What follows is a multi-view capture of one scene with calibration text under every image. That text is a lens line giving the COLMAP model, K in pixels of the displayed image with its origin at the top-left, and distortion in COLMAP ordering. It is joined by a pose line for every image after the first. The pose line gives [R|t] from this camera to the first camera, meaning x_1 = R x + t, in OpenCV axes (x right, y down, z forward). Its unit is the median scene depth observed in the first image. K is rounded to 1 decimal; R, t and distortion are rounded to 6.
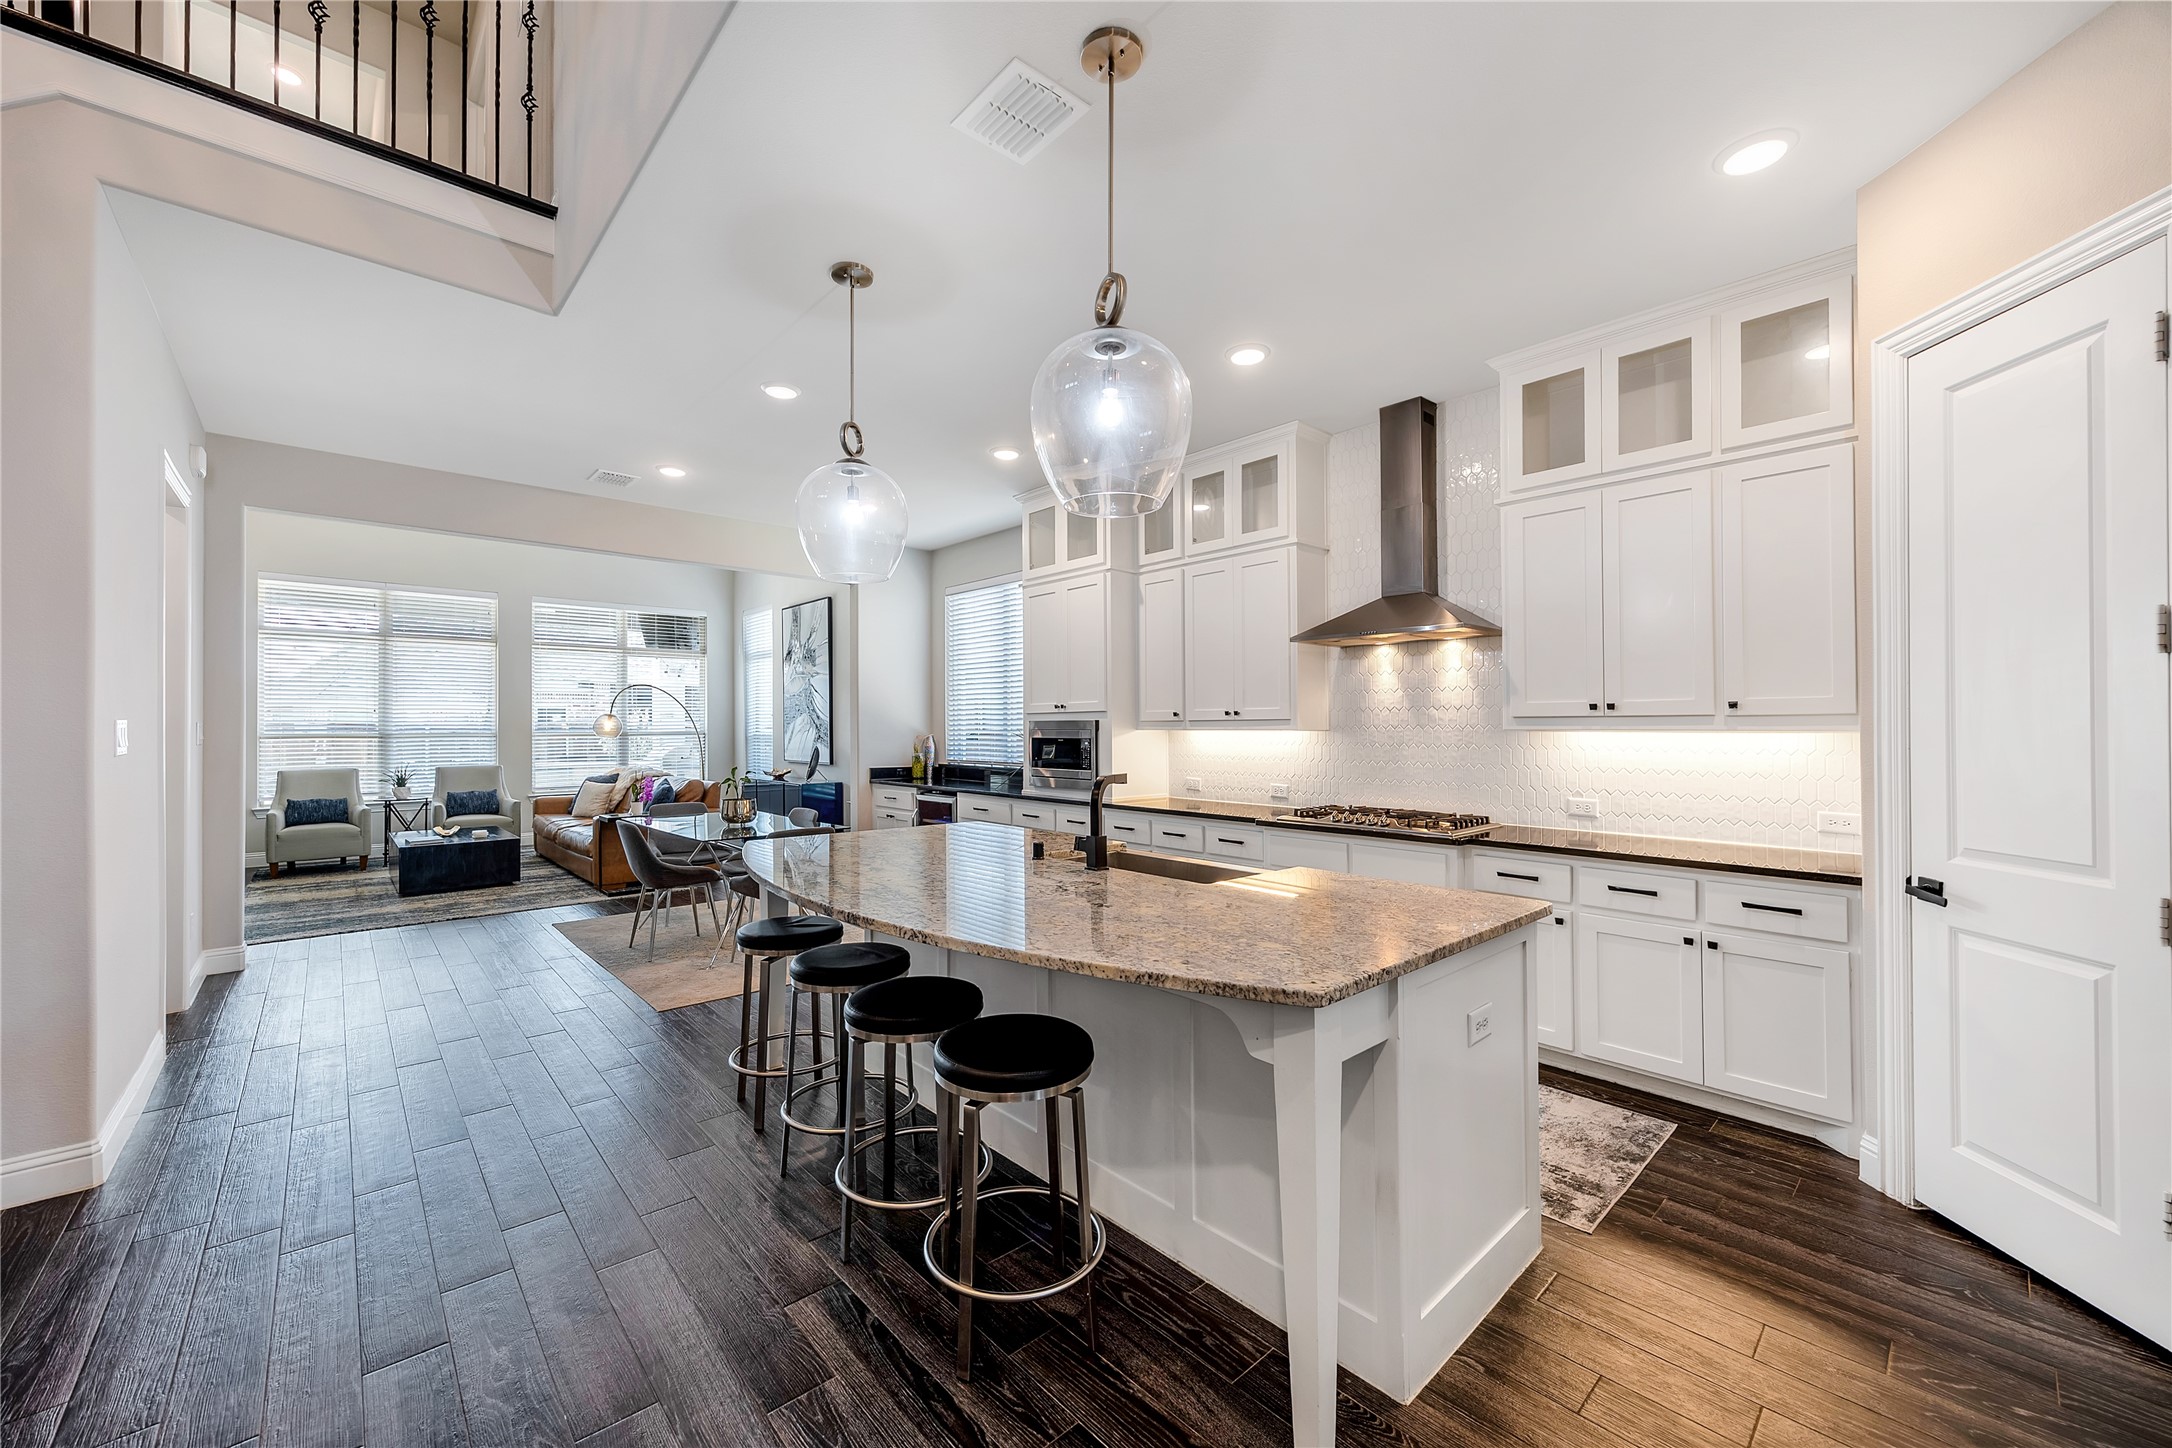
lens RADIAL K [[841.0, 0, 1093.3], [0, 841.0, 730.8], [0, 0, 1]] dist [-0.008472, 0.001128]
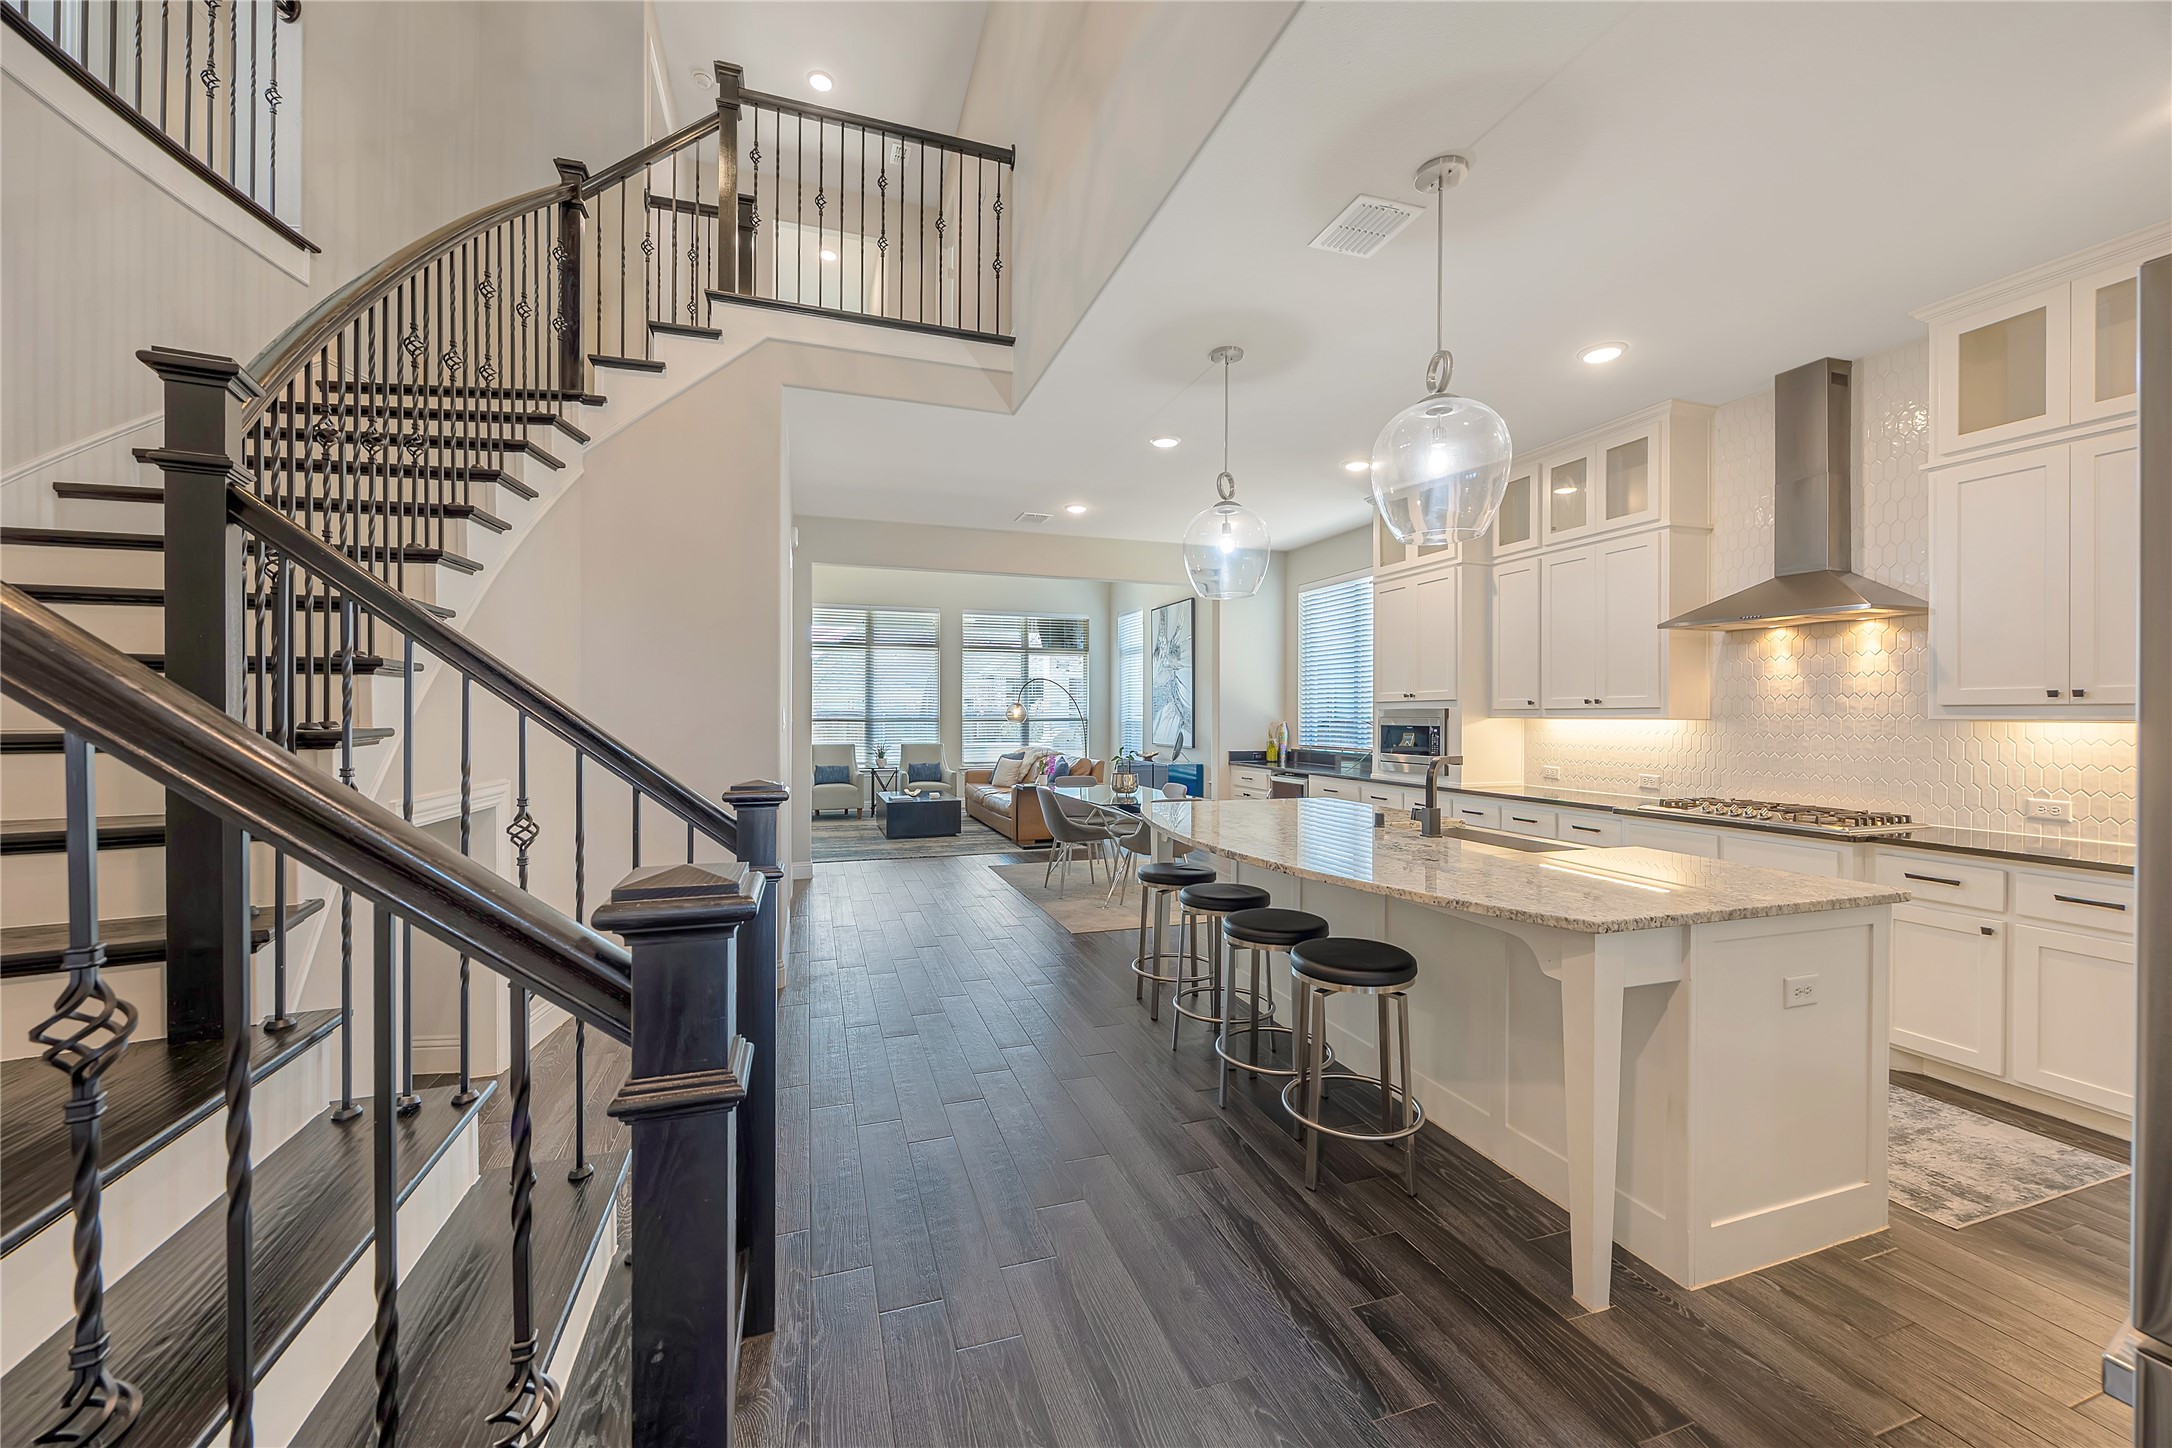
lens RADIAL K [[841.0, 0, 1080.4], [0, 841.0, 734.2], [0, 0, 1]] dist [-0.008472, 0.001128]
pose [[0.910858, 0.011863, -0.412550, 0.029287], [-0.003715, 0.999782, 0.020546, -0.000779], [0.412703, -0.017181, 0.910703, -0.189596]]
